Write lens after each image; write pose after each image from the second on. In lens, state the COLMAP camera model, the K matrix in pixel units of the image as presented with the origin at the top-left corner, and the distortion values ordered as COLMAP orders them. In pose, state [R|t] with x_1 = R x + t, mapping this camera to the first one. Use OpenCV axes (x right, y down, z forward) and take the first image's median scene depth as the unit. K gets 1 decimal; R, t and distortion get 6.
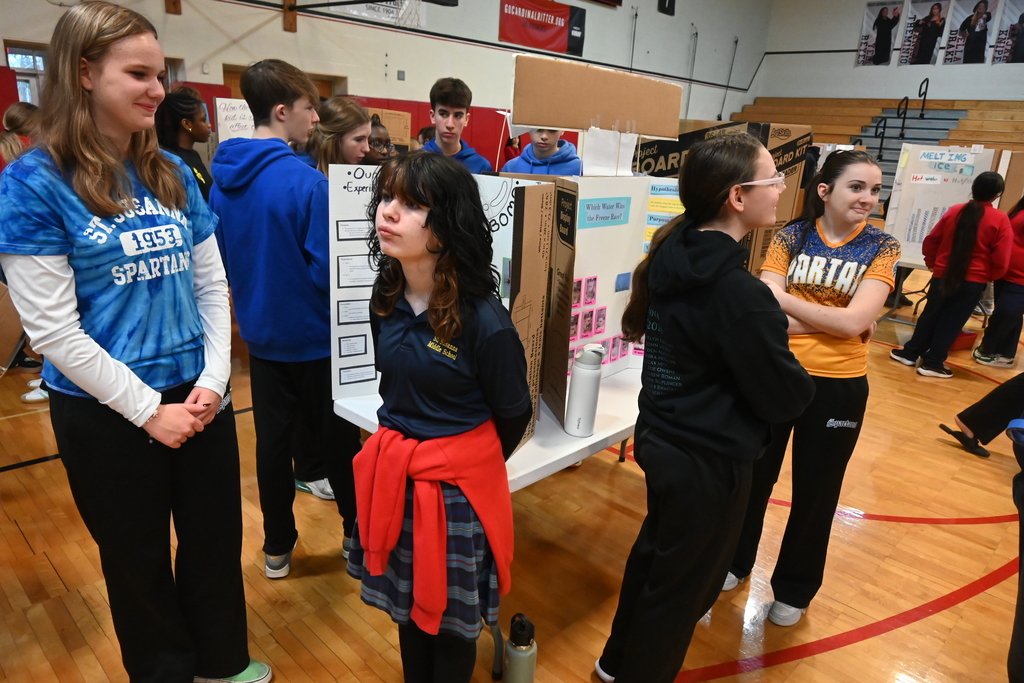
lens RADIAL K [[697.6, 0, 512.0], [0, 697.6, 341.5], [0, 0, 1]] dist [-0.007609, 0.005869]
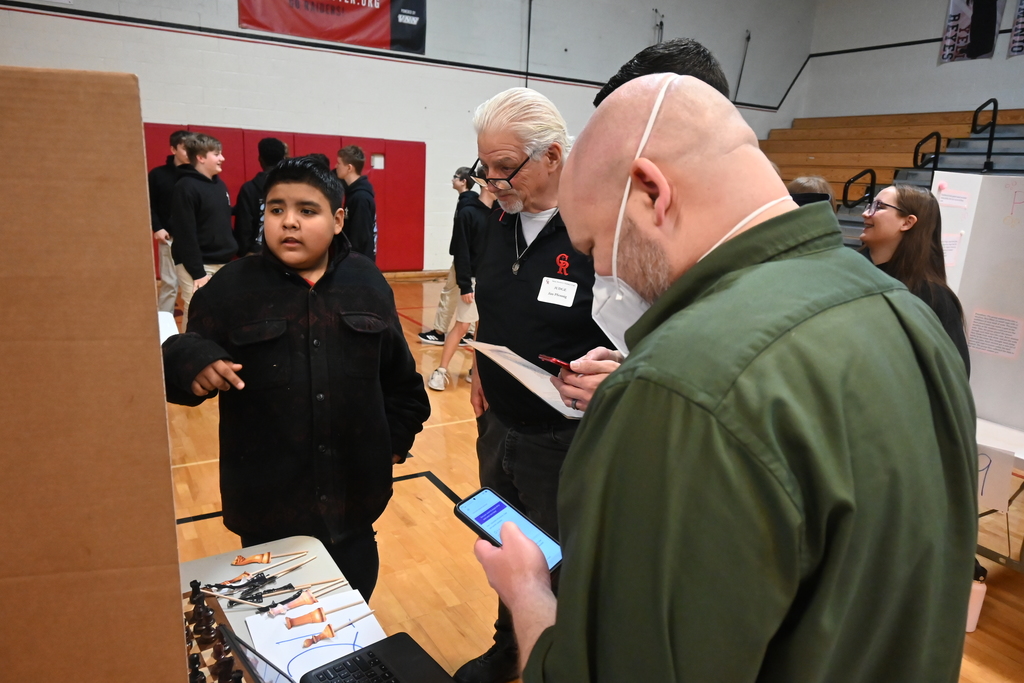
lens RADIAL K [[697.6, 0, 512.0], [0, 697.6, 341.5], [0, 0, 1]] dist [-0.007609, 0.005869]
pose [[0.968366, 0.049178, -0.244640, 0.321691], [-0.065735, 0.996033, -0.059974, -0.086578], [0.240721, 0.074158, 0.967757, 0.346628]]
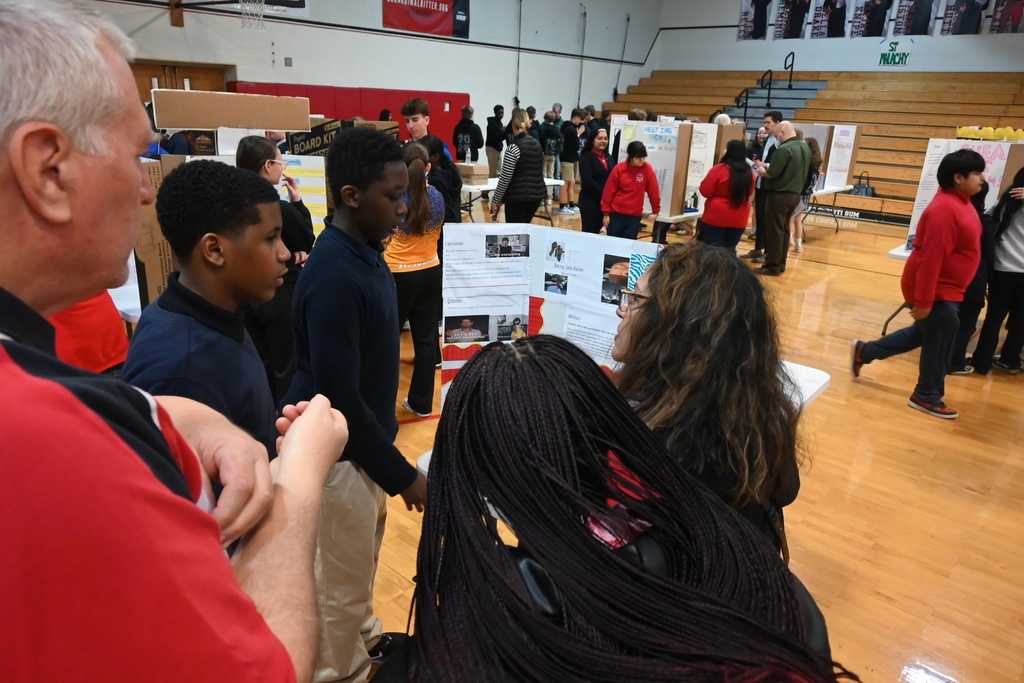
lens RADIAL K [[697.6, 0, 512.0], [0, 697.6, 341.5], [0, 0, 1]] dist [-0.007609, 0.005869]
pose [[0.999094, -0.028993, 0.031149, 0.107680], [0.027754, 0.998835, 0.039481, 0.023968], [-0.032258, -0.038581, 0.998735, -0.105418]]
